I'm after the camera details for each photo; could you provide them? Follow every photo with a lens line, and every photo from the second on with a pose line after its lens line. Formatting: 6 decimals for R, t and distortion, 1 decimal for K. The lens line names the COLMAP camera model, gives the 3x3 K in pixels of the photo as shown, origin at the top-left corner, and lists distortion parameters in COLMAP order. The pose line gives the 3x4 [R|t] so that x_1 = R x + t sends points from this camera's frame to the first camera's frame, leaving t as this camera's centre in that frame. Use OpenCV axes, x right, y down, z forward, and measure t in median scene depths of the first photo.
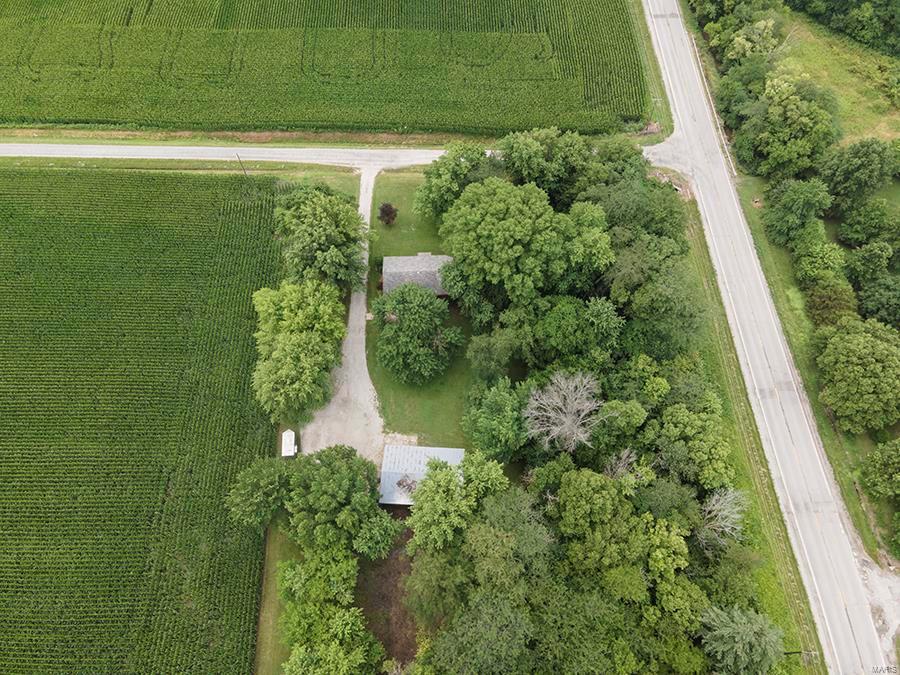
lens RADIAL K [[639.7, 0, 450.0], [0, 639.7, 337.5], [0, 0, 1]] dist [0.042019, 0.001429]
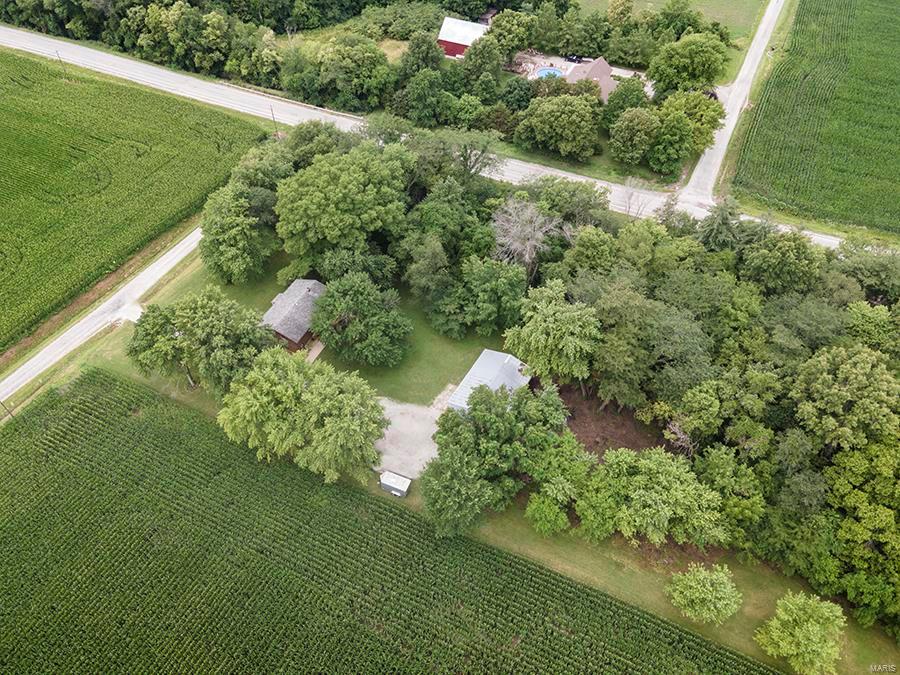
lens RADIAL K [[647.1, 0, 450.0], [0, 647.1, 337.5], [0, 0, 1]] dist [0.001424, 0.080344]
pose [[0.454885, -0.665939, 0.591273, -0.564266], [0.781849, 0.616513, 0.092866, 0.018475], [-0.426371, 0.420043, 0.801107, 0.157980]]
